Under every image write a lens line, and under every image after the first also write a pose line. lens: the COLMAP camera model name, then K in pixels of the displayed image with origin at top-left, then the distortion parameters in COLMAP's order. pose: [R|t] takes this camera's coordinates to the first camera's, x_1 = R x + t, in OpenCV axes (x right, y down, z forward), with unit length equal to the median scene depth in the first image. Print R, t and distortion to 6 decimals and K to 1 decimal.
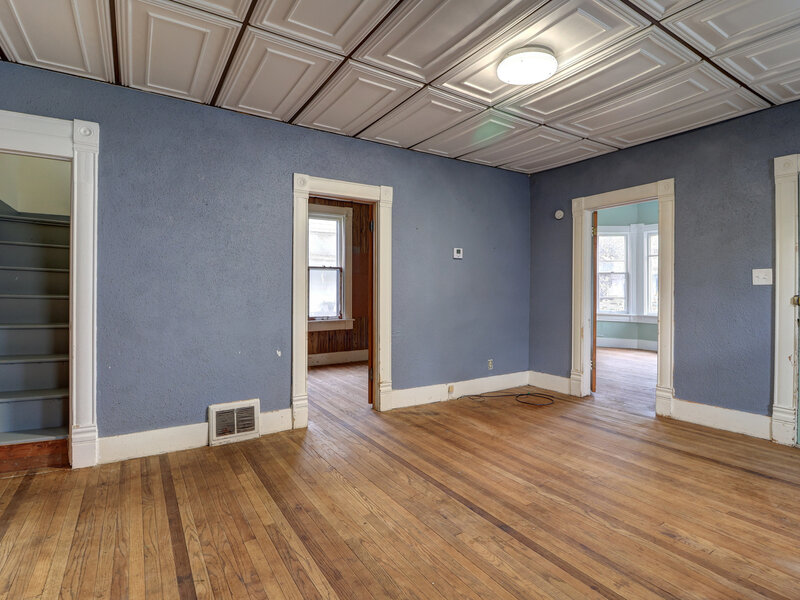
lens RADIAL K [[414.1, 0, 398.0], [0, 414.1, 288.9], [0, 0, 1]] dist [-0.014002, -0.004104]
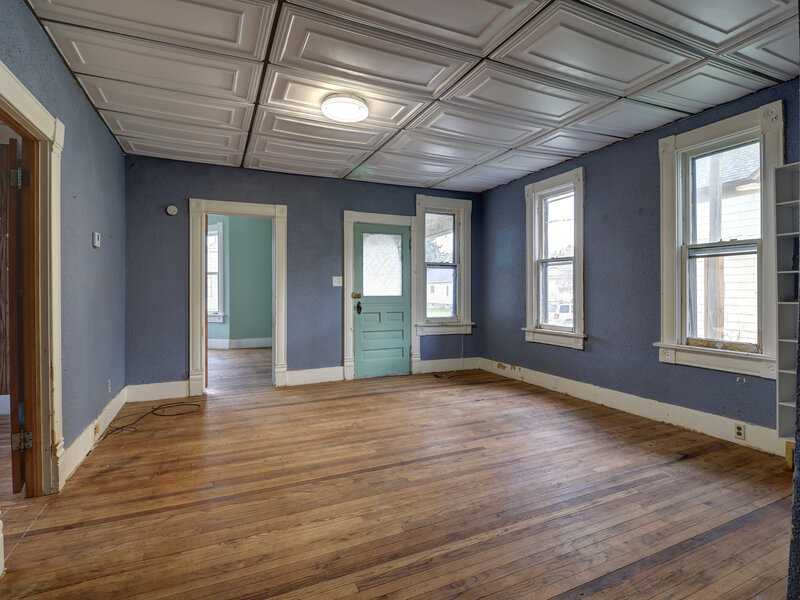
lens RADIAL K [[414.1, 0, 400.8], [0, 414.1, 293.5], [0, 0, 1]] dist [-0.014002, -0.004104]
pose [[0.134321, -0.012653, 0.990857, -0.723275], [0.001384, 0.999920, 0.012581, -0.002040], [-0.990937, -0.000318, 0.134327, 0.543837]]
